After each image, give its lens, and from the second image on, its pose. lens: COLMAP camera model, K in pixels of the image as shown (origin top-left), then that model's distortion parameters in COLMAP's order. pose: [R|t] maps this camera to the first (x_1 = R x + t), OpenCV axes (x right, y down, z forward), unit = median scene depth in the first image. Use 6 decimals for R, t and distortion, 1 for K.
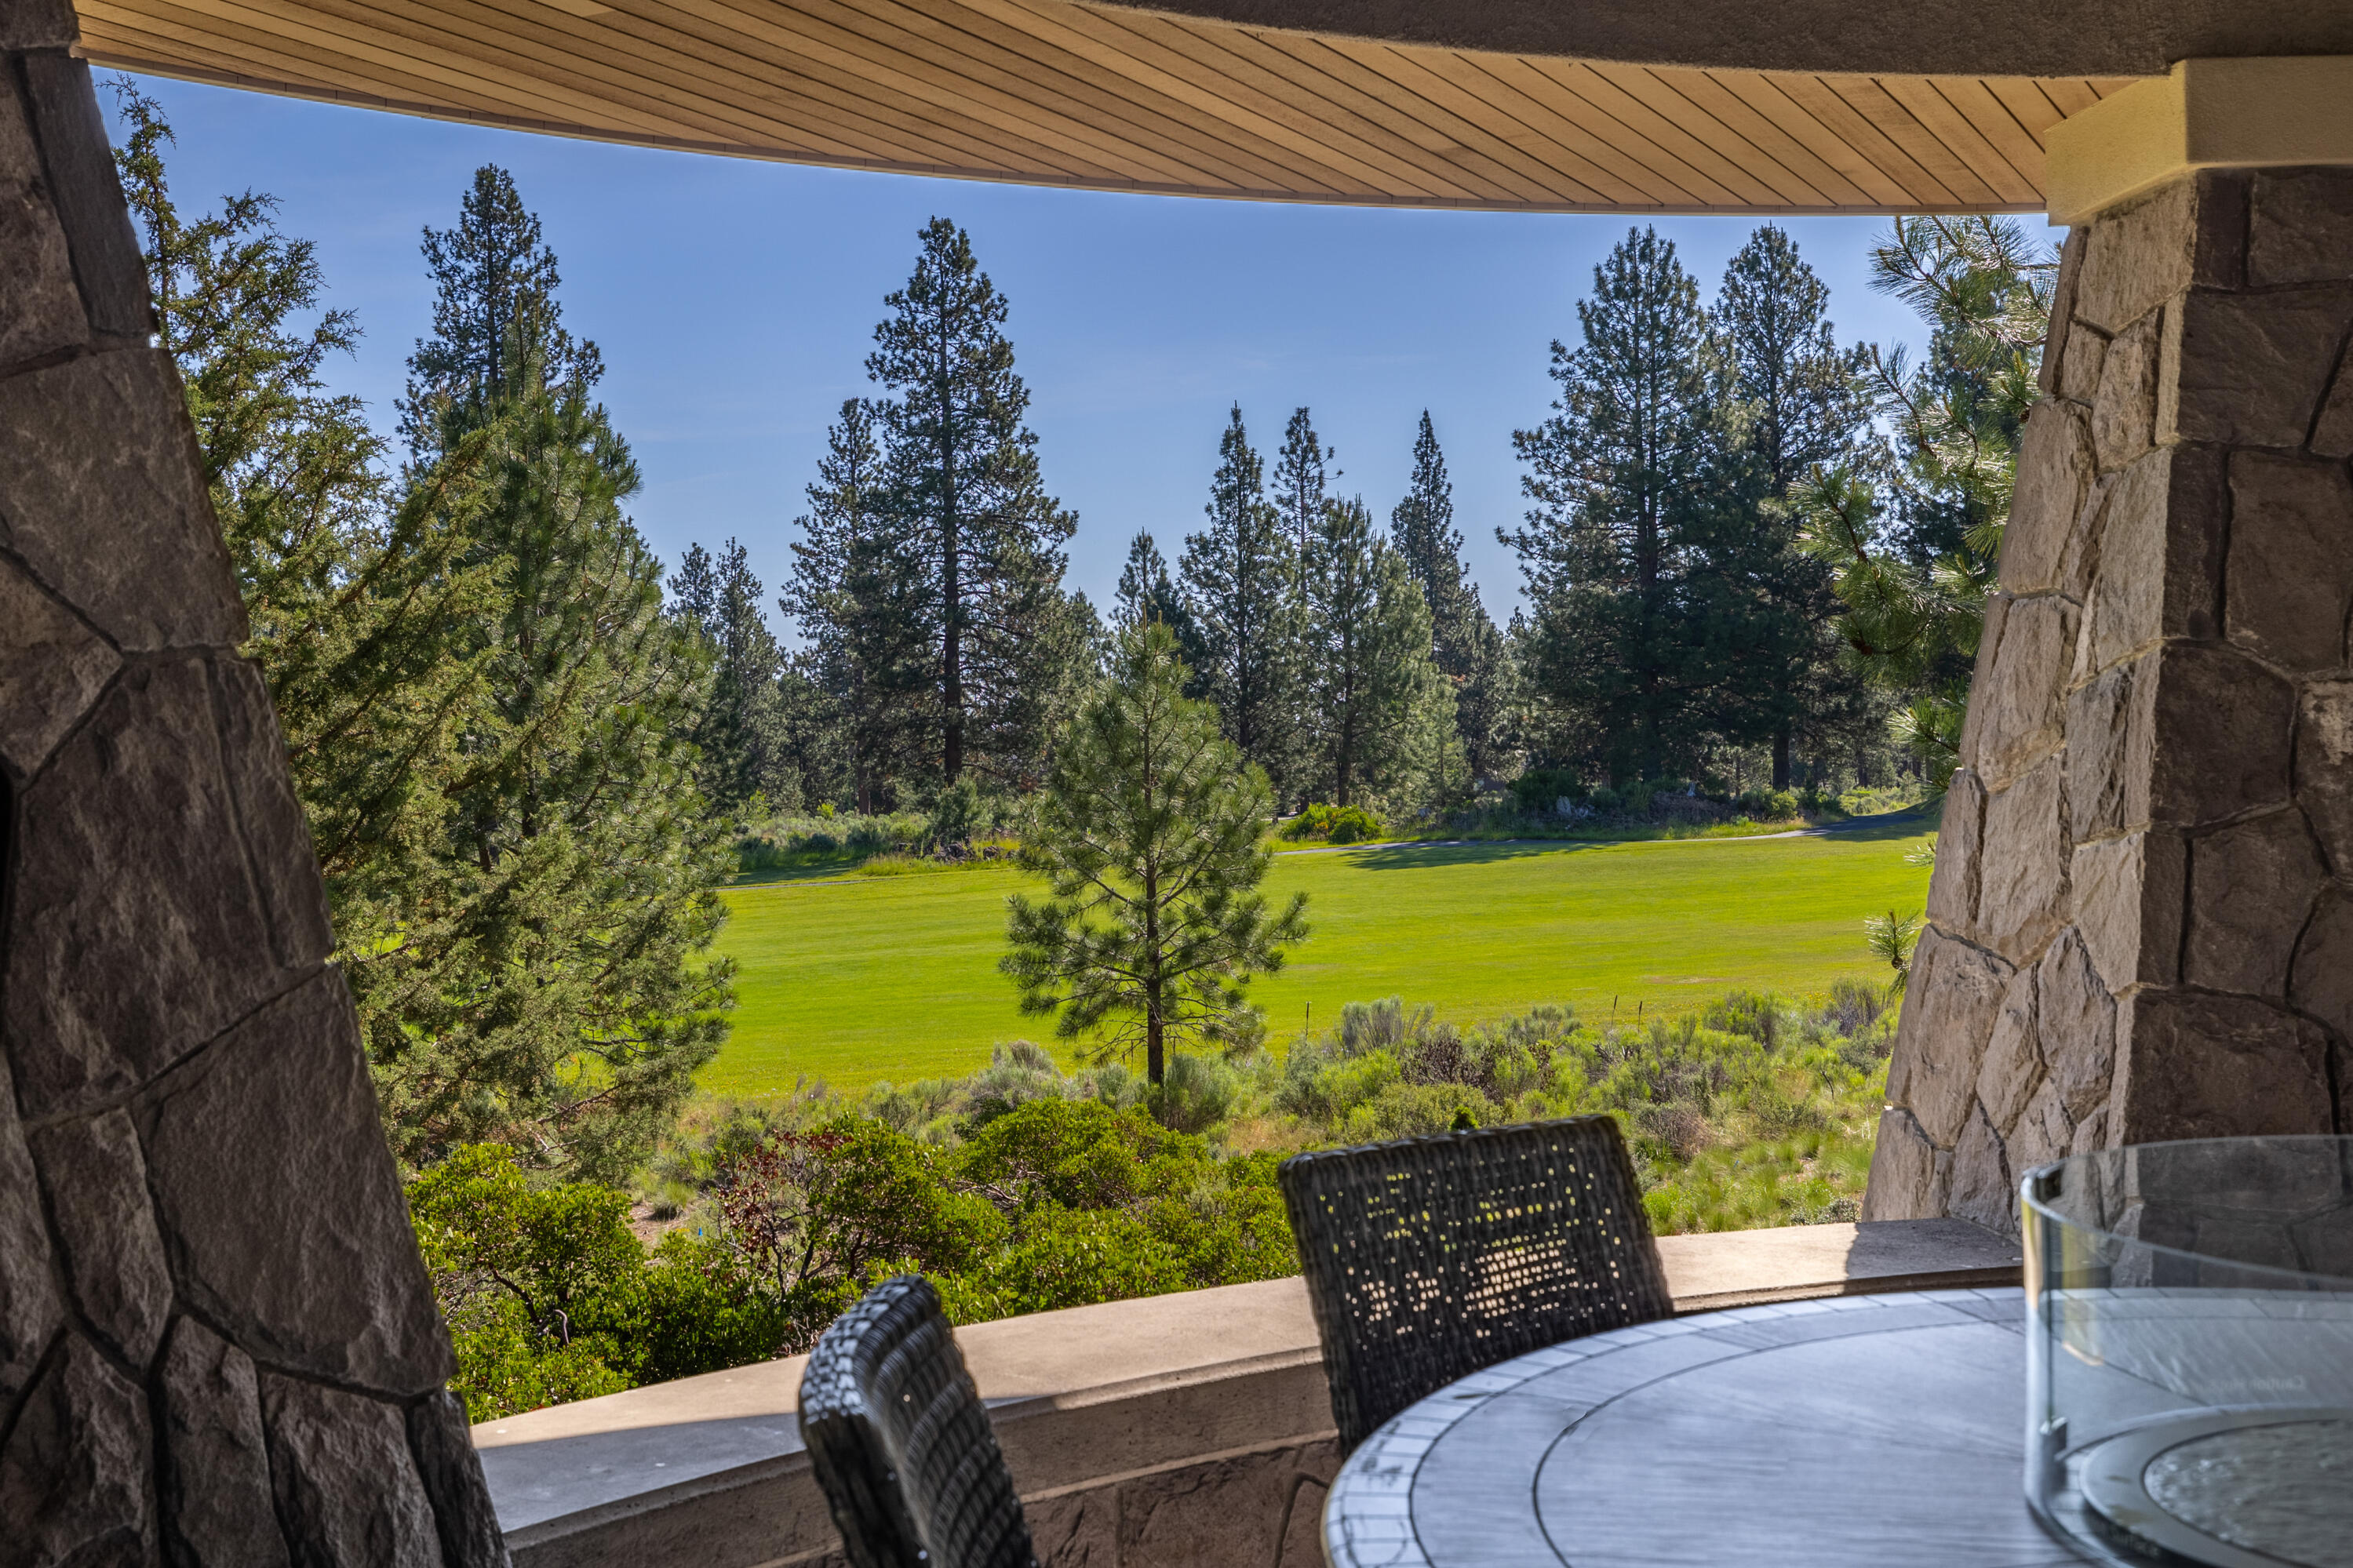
lens RADIAL K [[2521.8, 0, 1171.7], [0, 2521.8, 799.2], [0, 0, 1]] dist [0.012842, 0.000000]
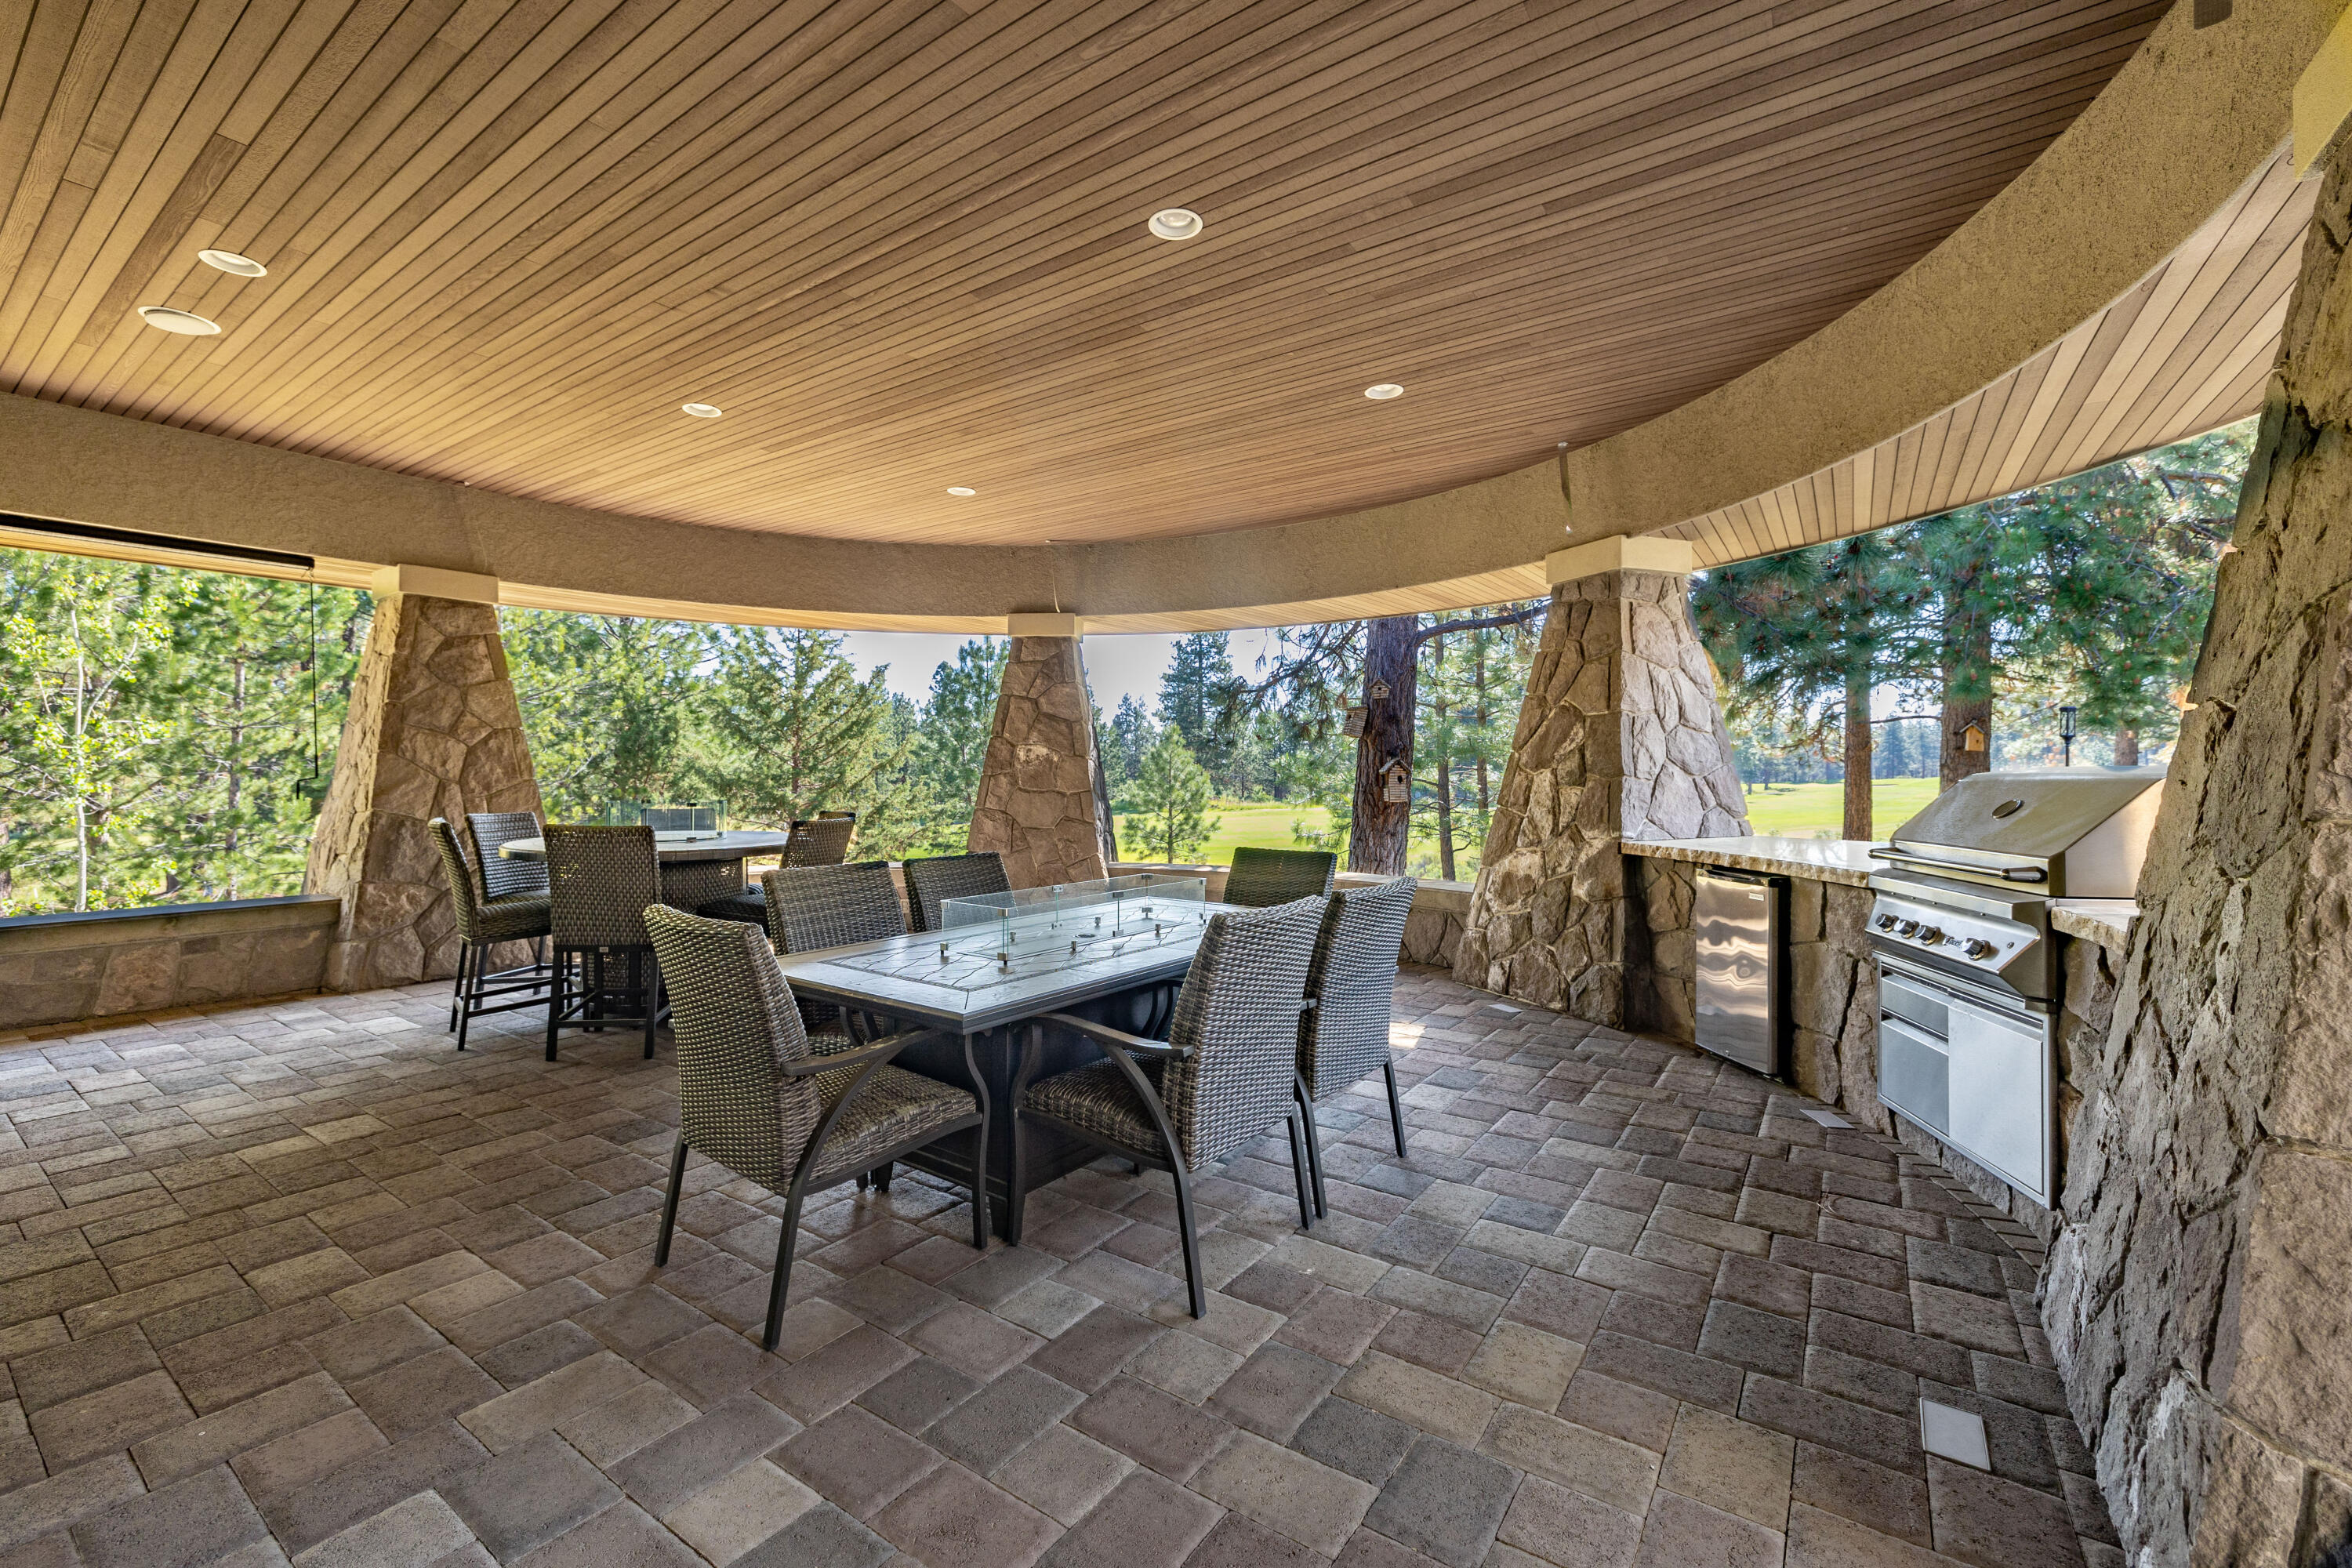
lens RADIAL K [[950.3, 0, 1235.2], [0, 950.3, 775.6], [0, 0, 1]] dist [0.001151, 0.000126]
pose [[0.995772, 0.029028, -0.087154, 0.917613], [-0.030264, 0.999459, -0.012893, 0.019890], [0.086733, 0.015476, 0.996111, -0.682391]]
